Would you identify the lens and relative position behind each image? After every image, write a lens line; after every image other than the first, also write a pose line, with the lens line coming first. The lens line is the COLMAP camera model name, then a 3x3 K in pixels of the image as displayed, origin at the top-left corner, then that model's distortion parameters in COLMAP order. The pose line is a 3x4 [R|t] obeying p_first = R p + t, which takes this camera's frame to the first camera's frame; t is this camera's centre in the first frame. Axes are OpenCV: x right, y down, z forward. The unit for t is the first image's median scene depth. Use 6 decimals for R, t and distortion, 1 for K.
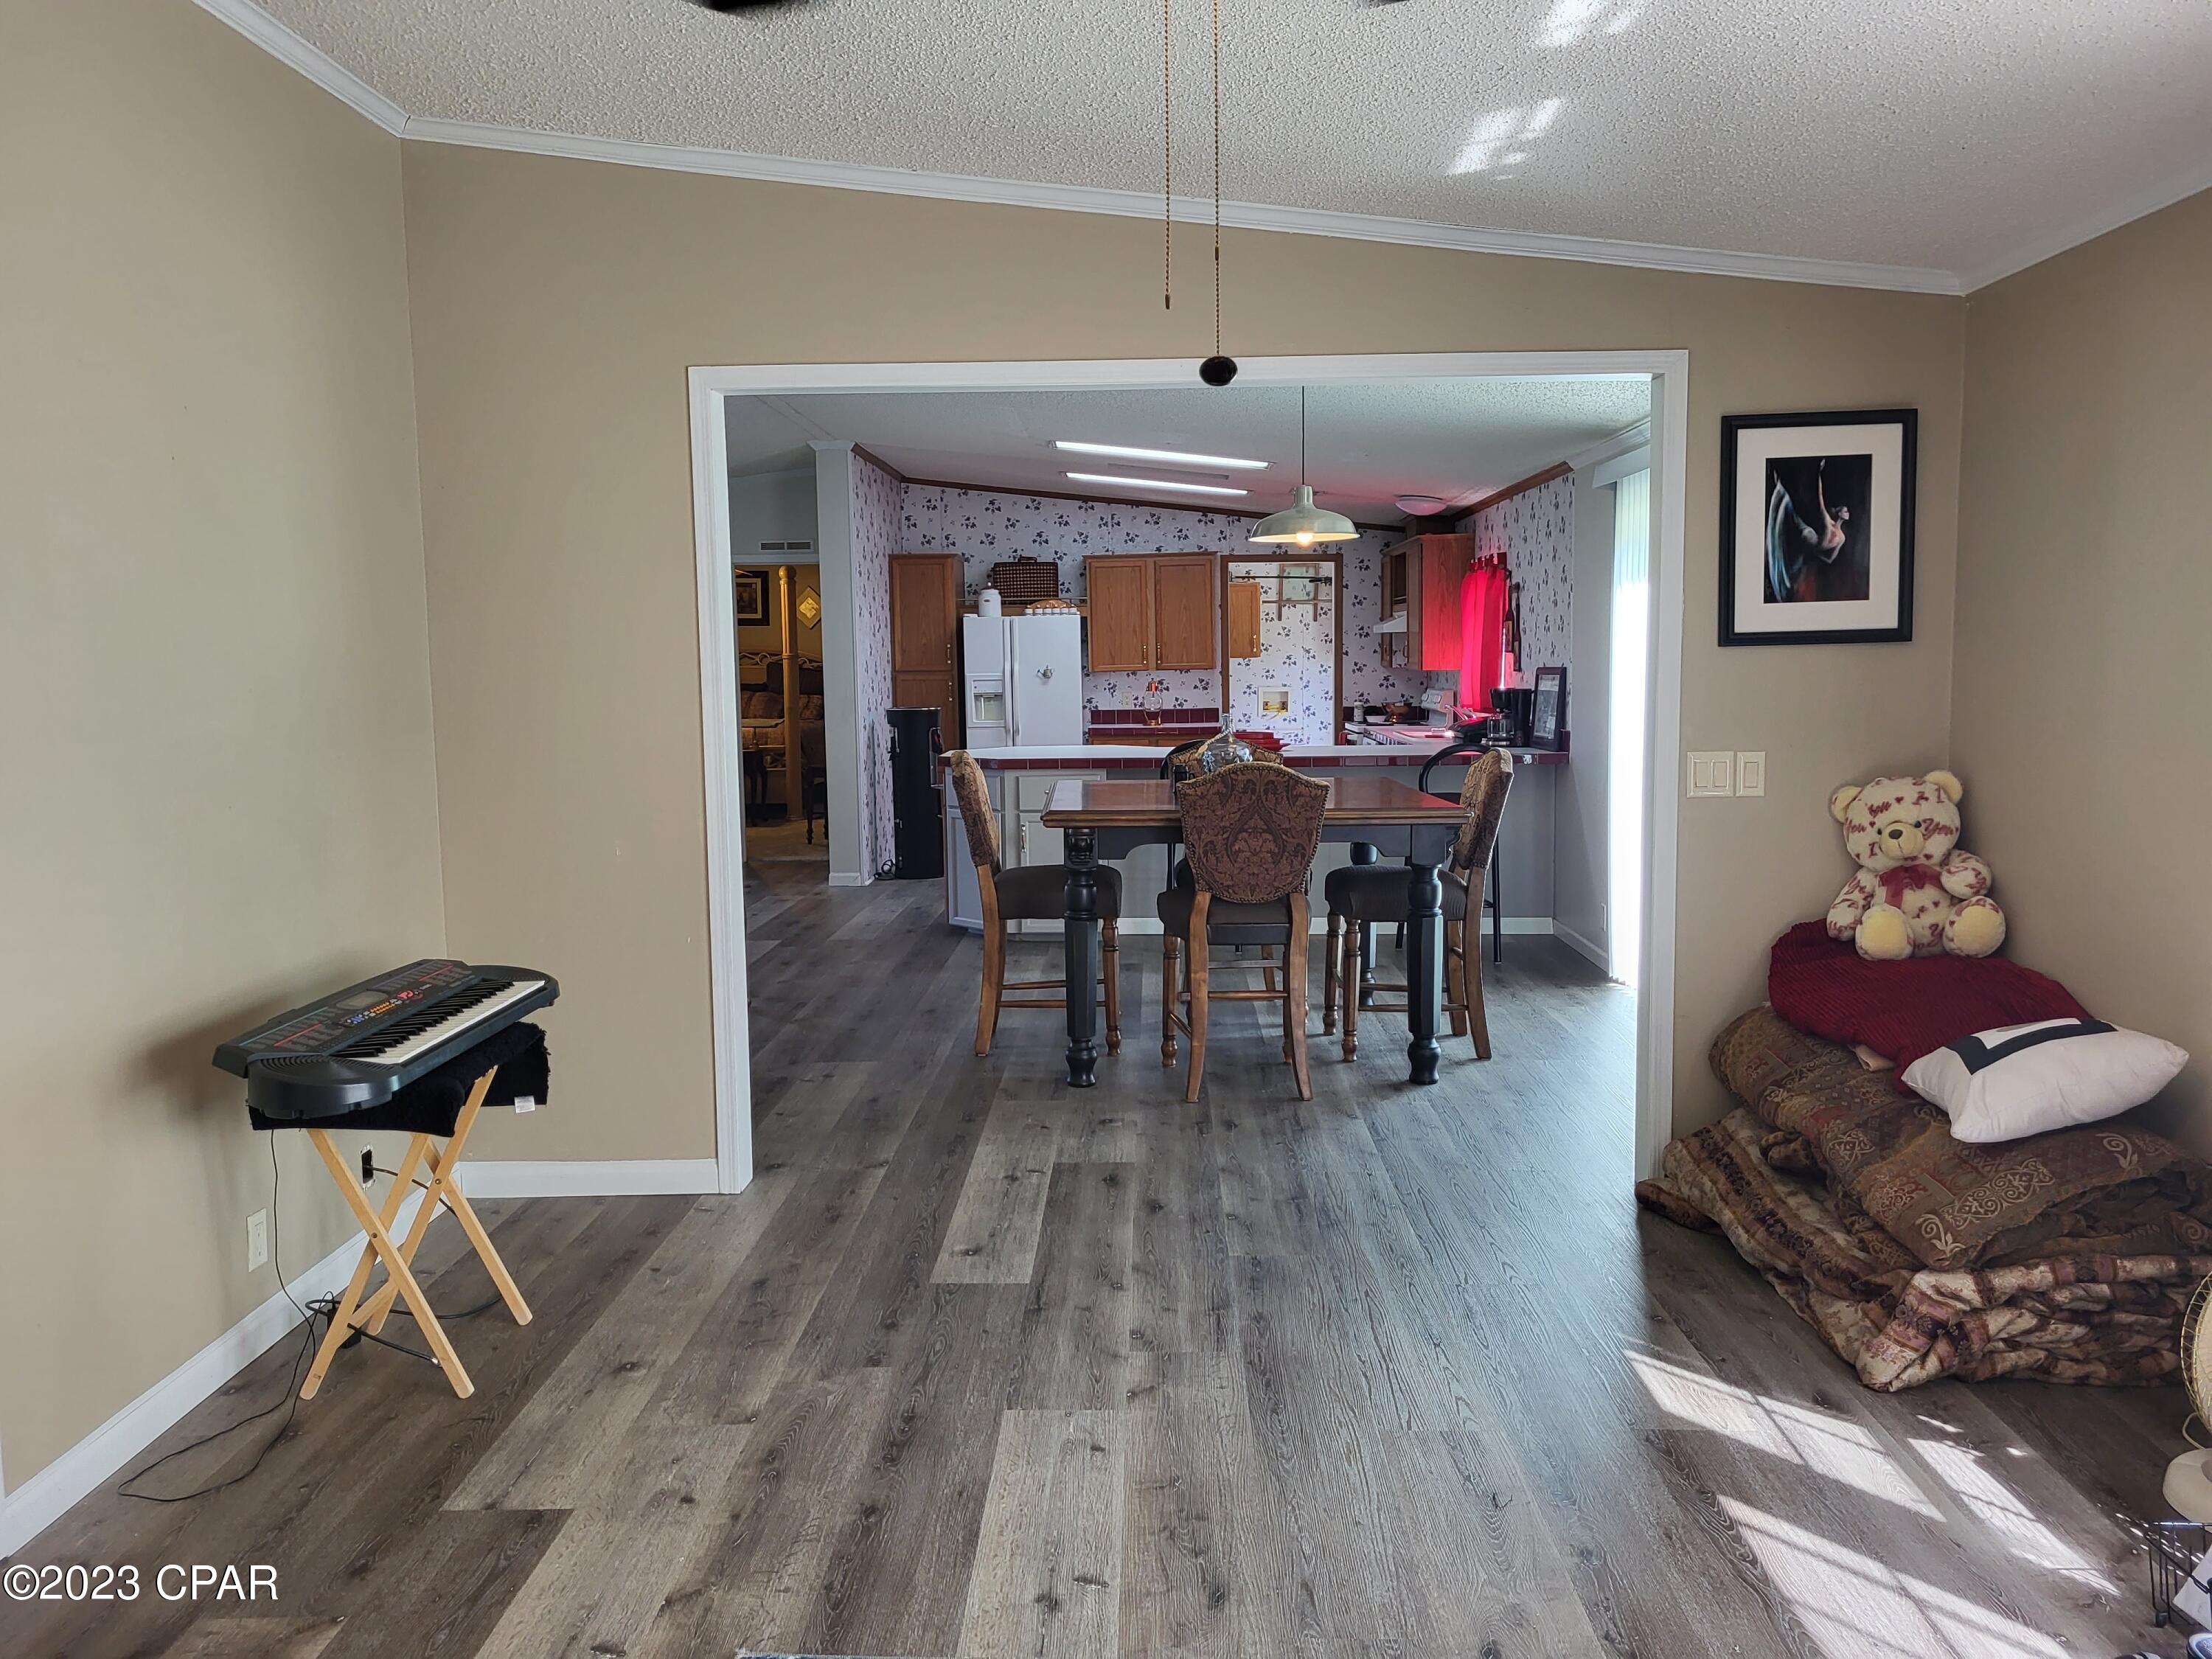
lens RADIAL K [[1674.3, 0, 1106.0], [0, 1674.3, 820.5], [0, 0, 1]] dist [0.055574, -0.052330]
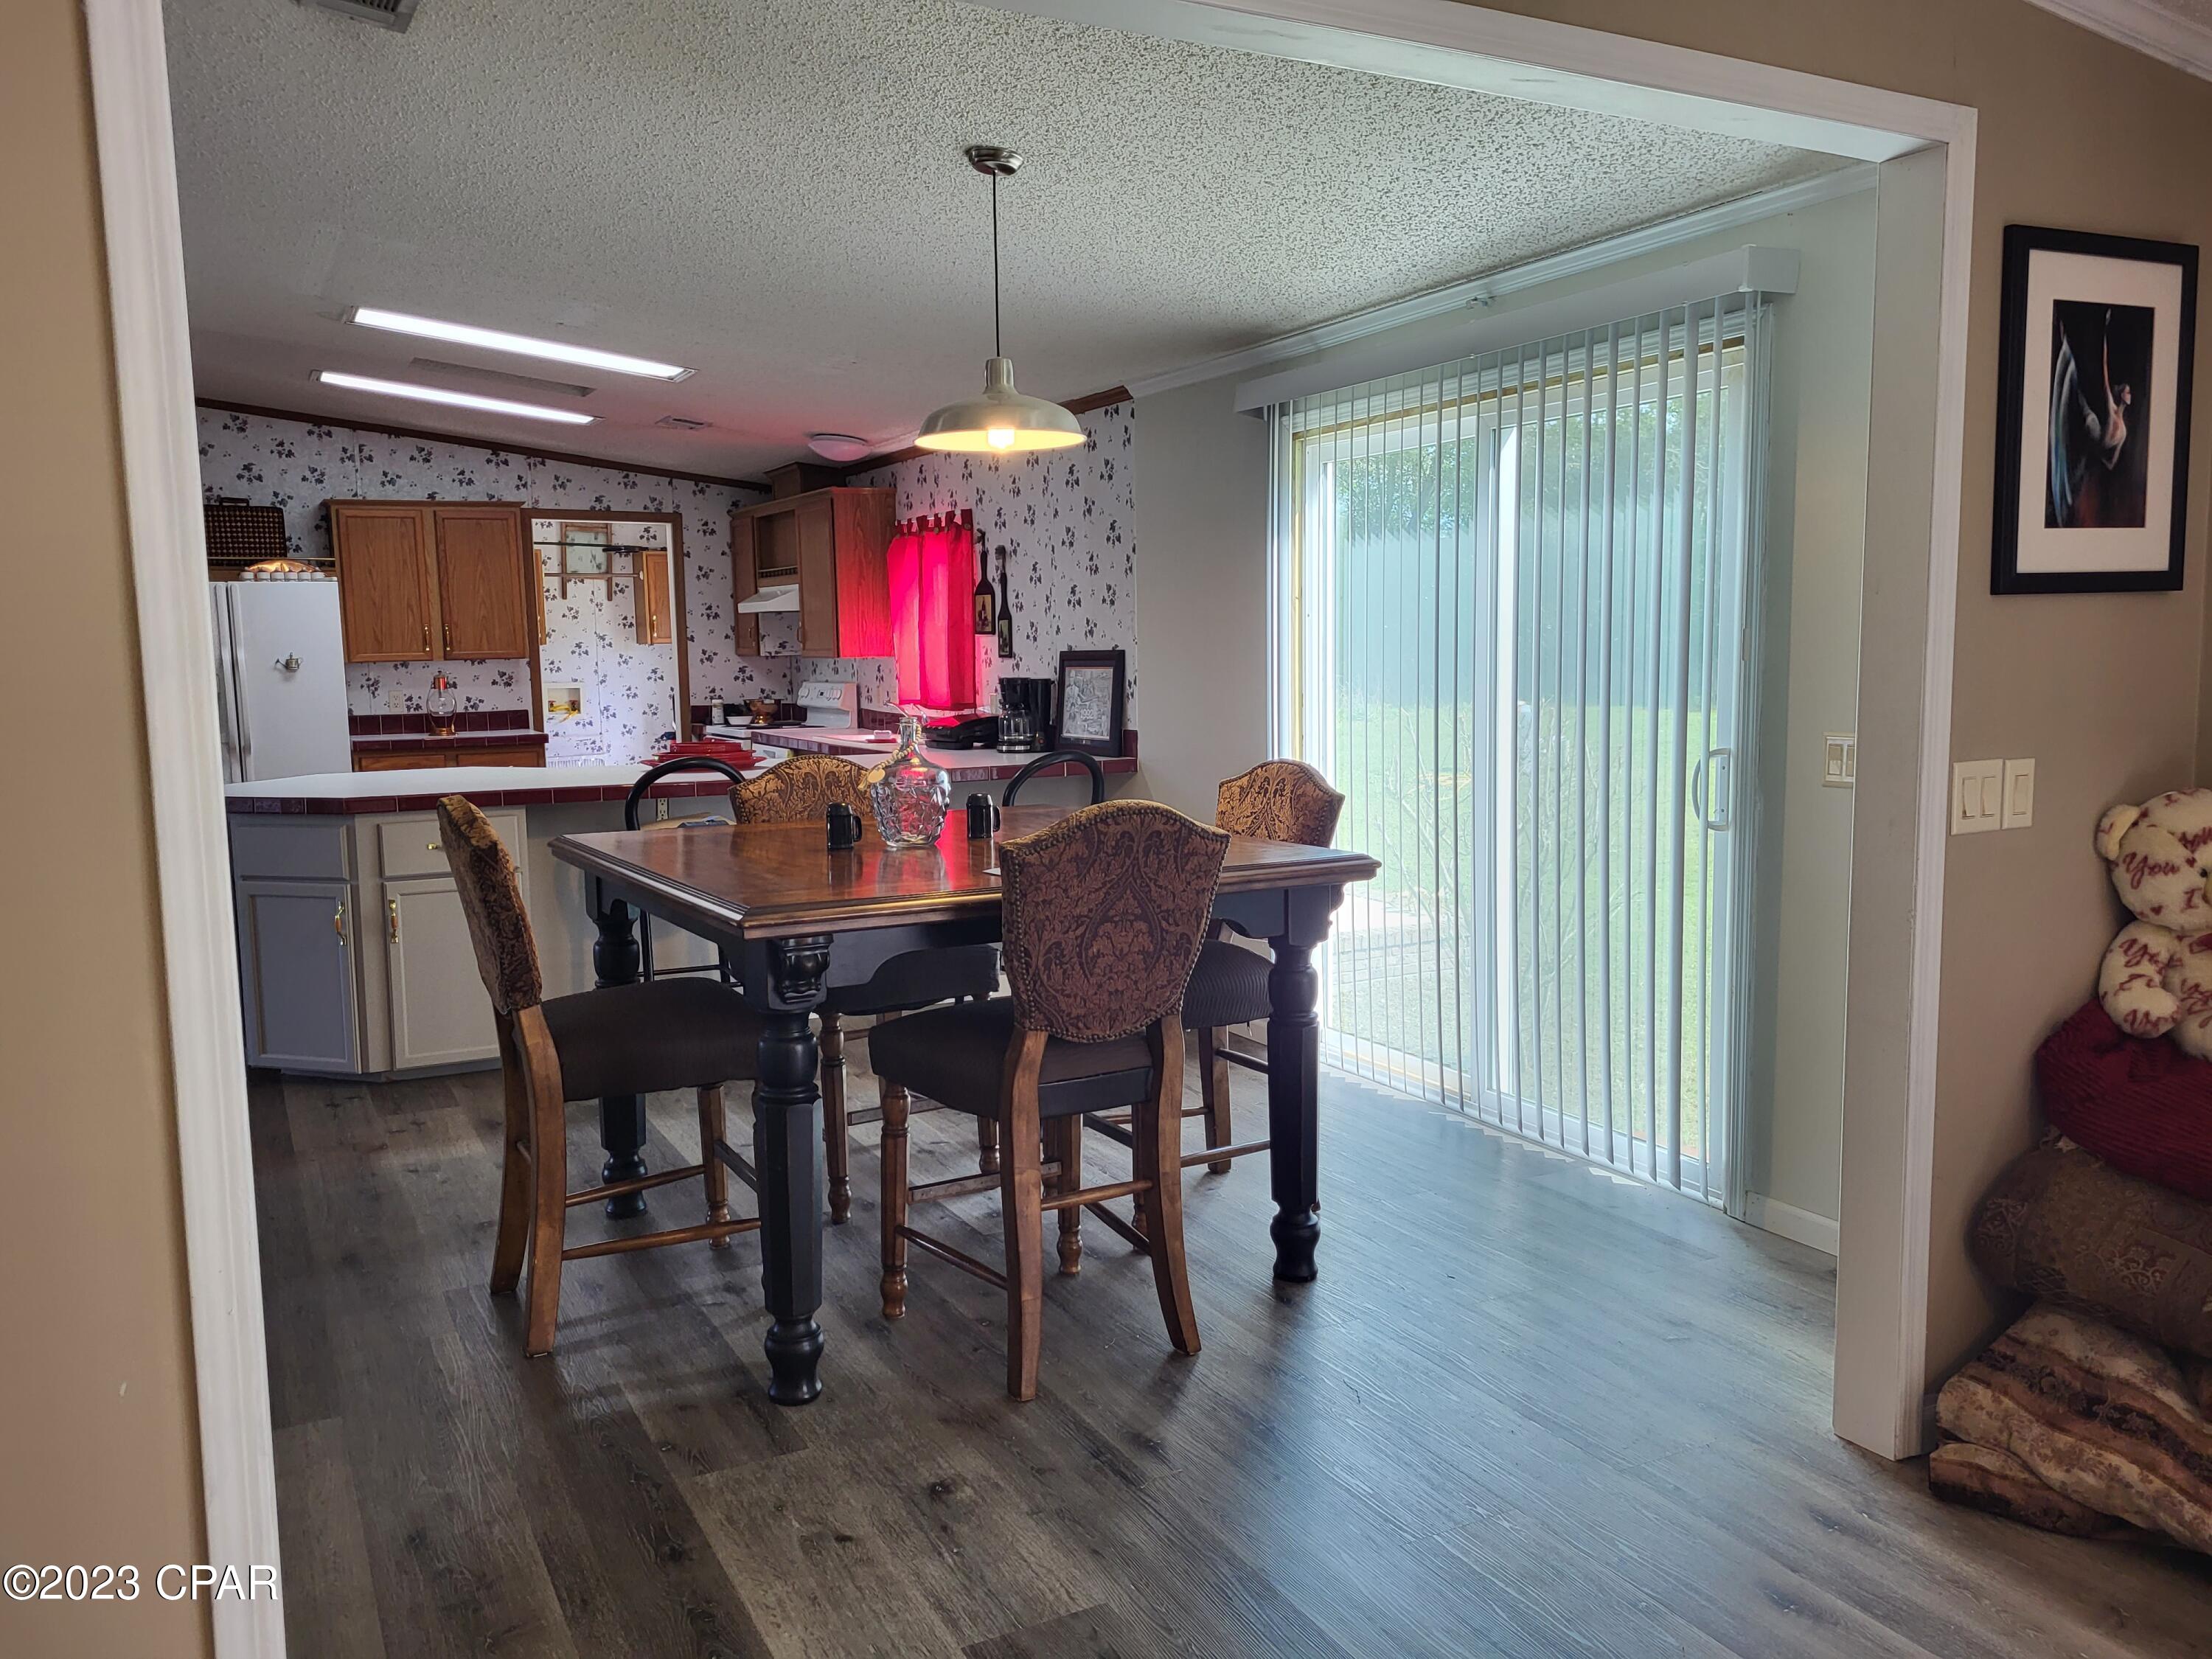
lens RADIAL K [[1674.3, 0, 1089.8], [0, 1674.3, 831.6], [0, 0, 1]] dist [0.055574, -0.052330]
pose [[0.872723, -0.054955, 0.485114, -0.111555], [0.050872, 0.998472, 0.021590, -0.020561], [-0.485559, 0.005837, 0.874184, 0.276186]]
